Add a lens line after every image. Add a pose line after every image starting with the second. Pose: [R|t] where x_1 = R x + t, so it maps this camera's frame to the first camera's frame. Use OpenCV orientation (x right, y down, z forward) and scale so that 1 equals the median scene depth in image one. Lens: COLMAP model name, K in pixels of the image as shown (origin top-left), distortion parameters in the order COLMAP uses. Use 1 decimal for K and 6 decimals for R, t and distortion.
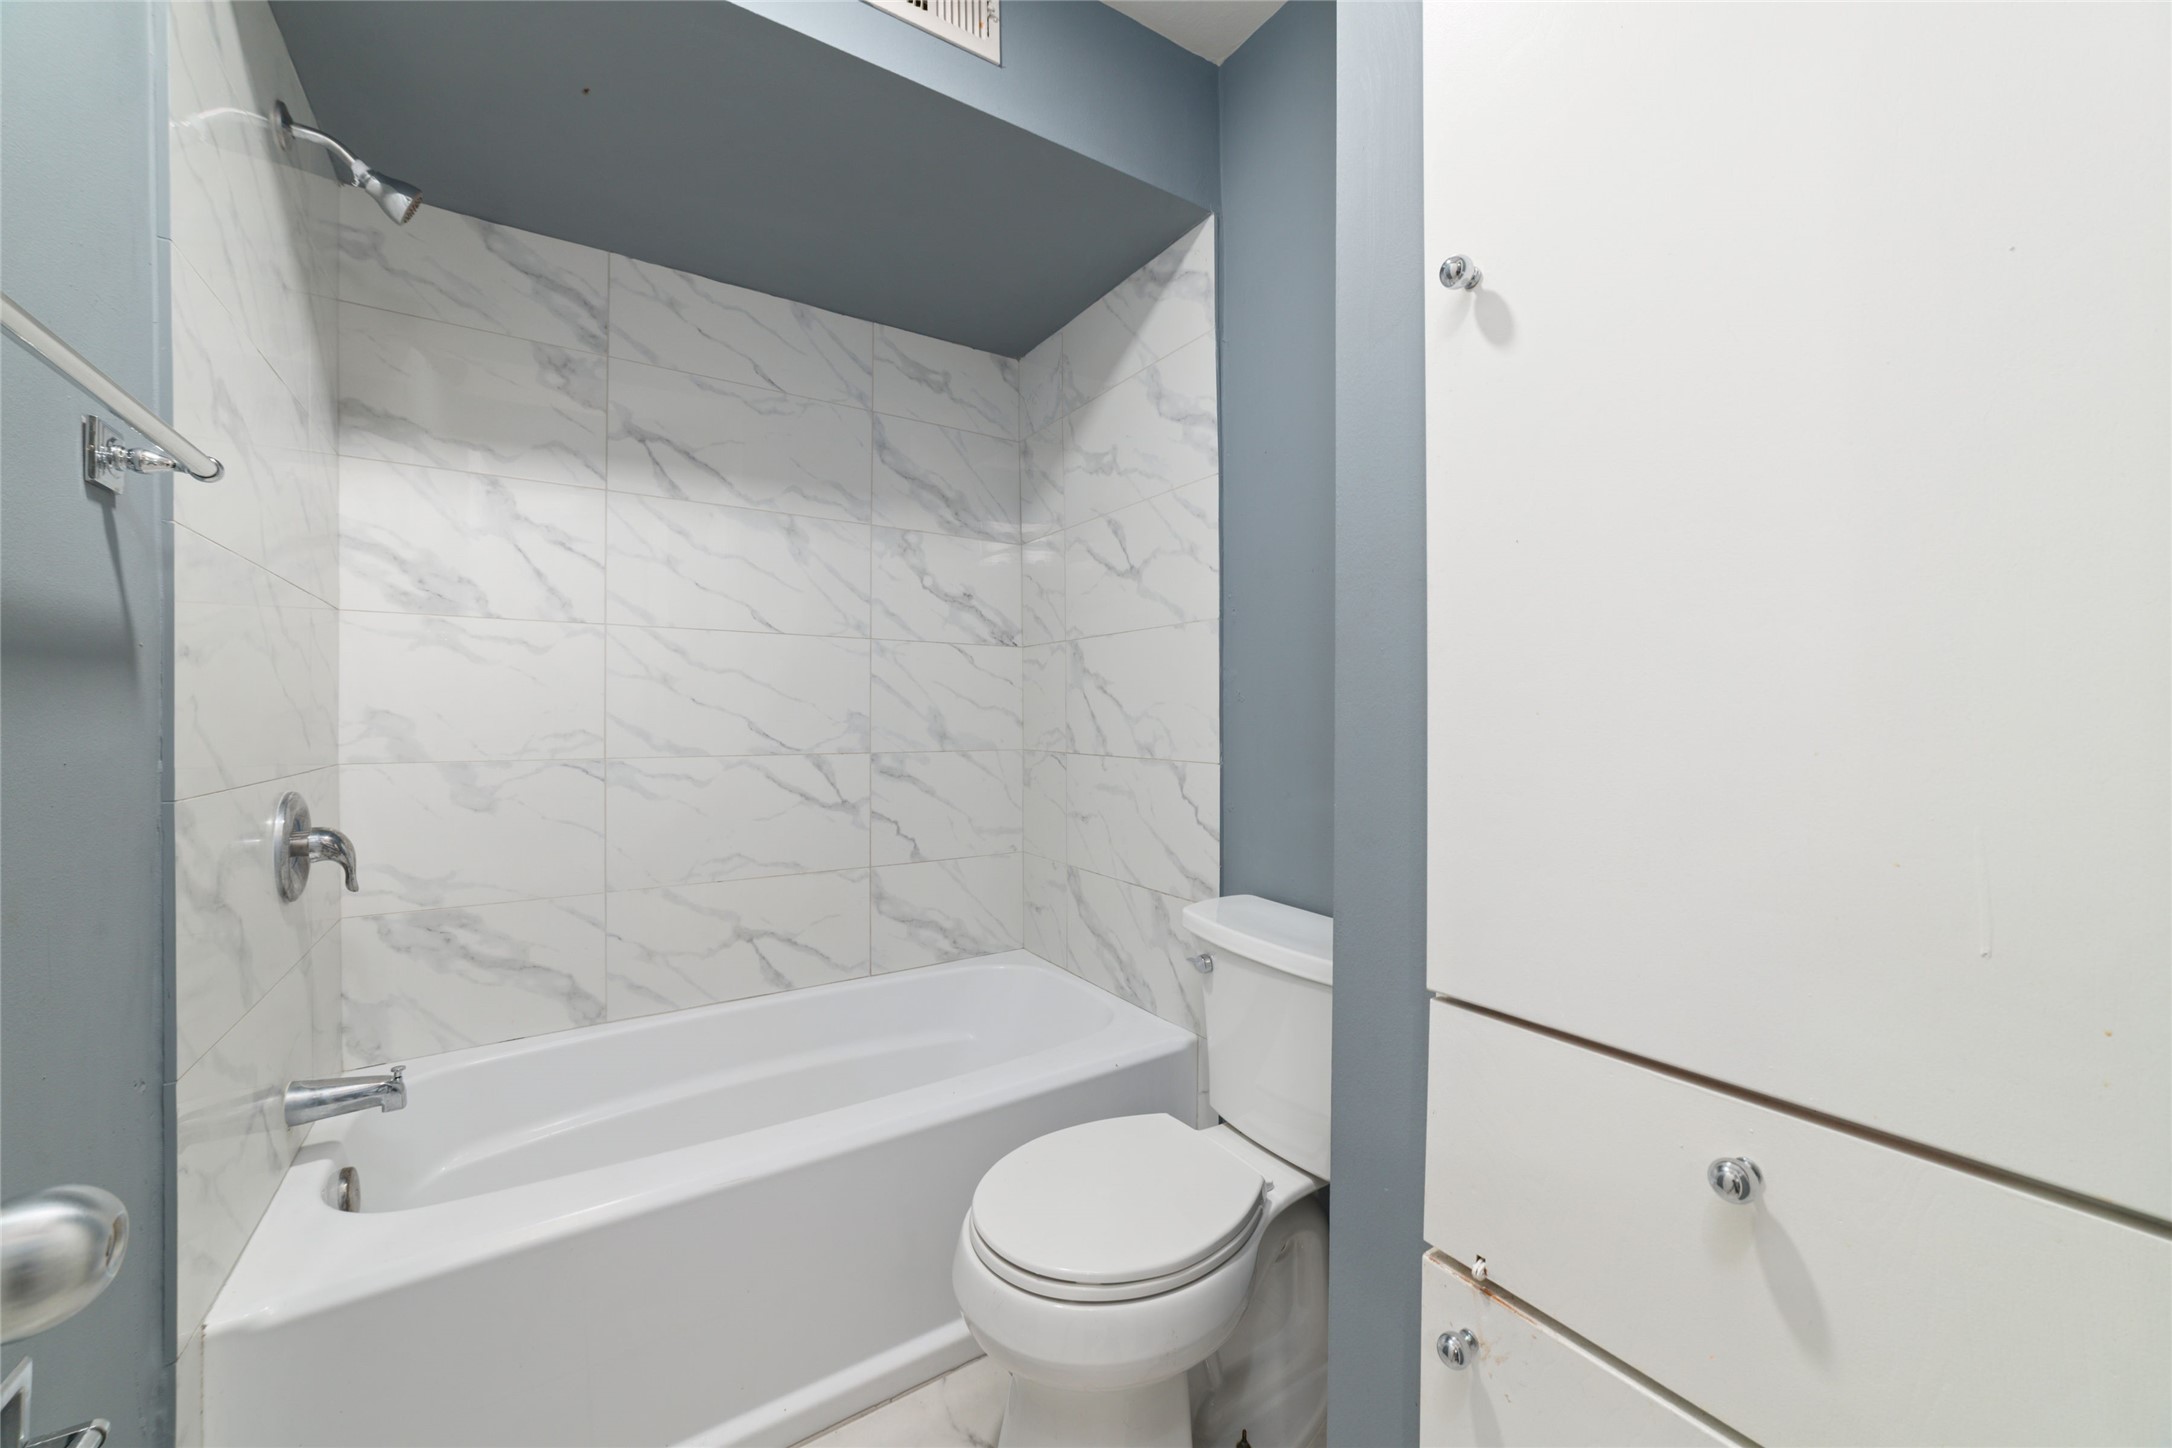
lens RADIAL K [[821.9, 0, 1087.4], [0, 821.9, 719.7], [0, 0, 1]] dist [-0.024681, 0.011189]
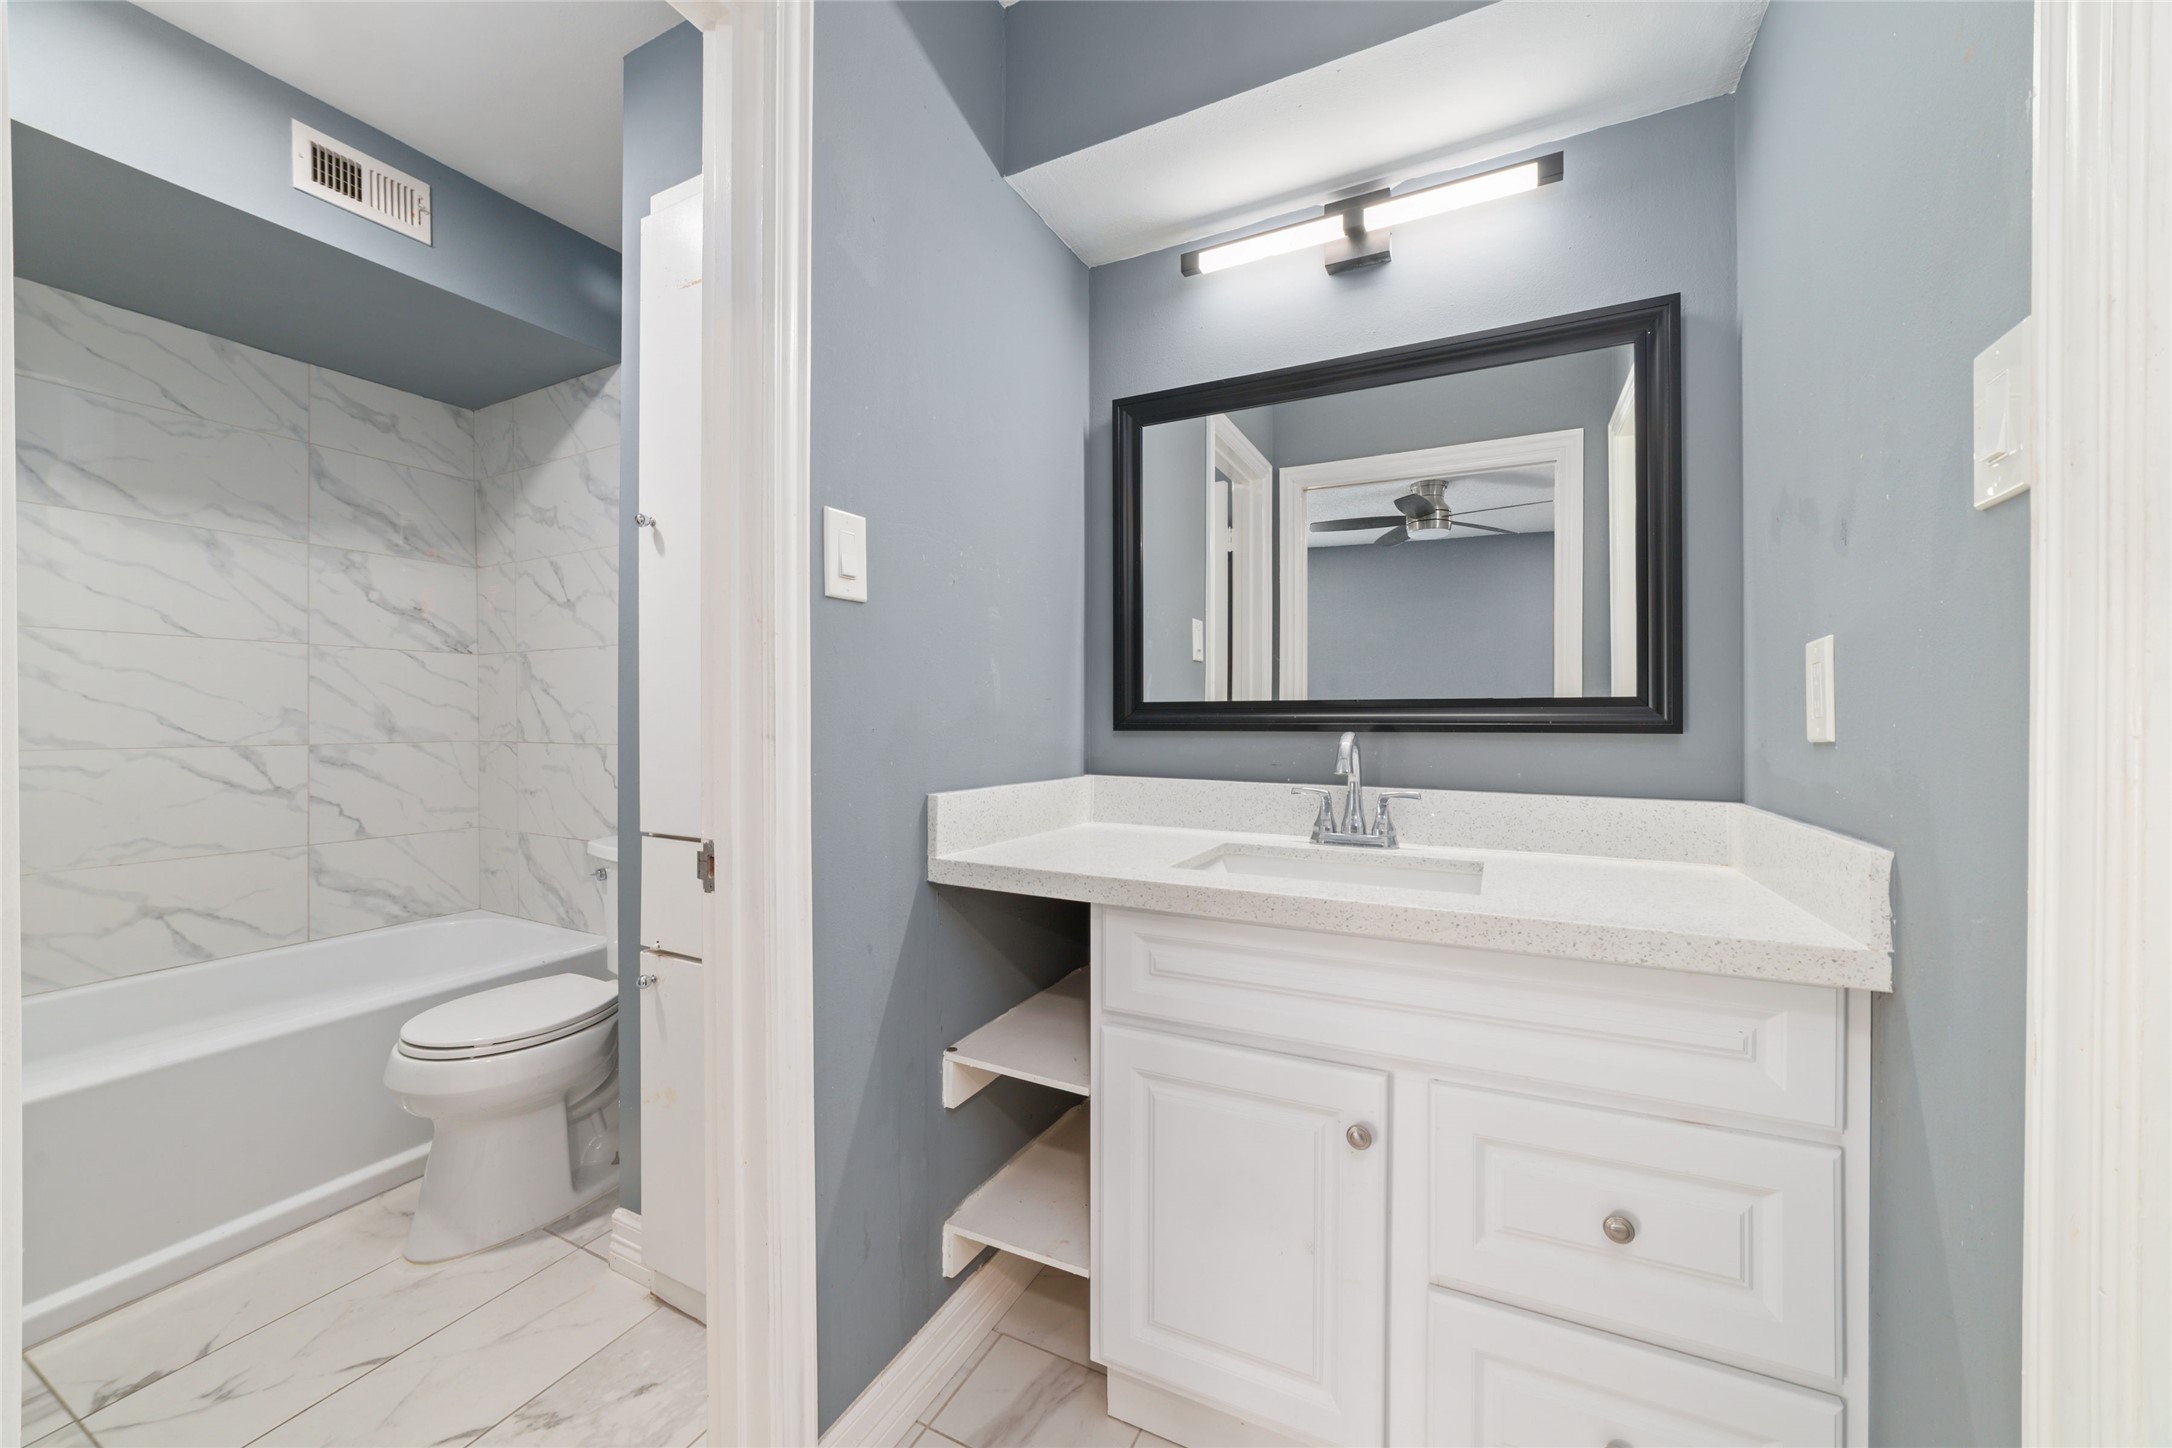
lens RADIAL K [[821.9, 0, 1087.4], [0, 821.9, 719.7], [0, 0, 1]] dist [-0.024681, 0.011189]
pose [[0.872070, -0.002502, 0.489375, 0.127865], [0.002277, 0.999997, 0.001055, 0.007352], [-0.489376, 0.000194, 0.872073, -0.511406]]
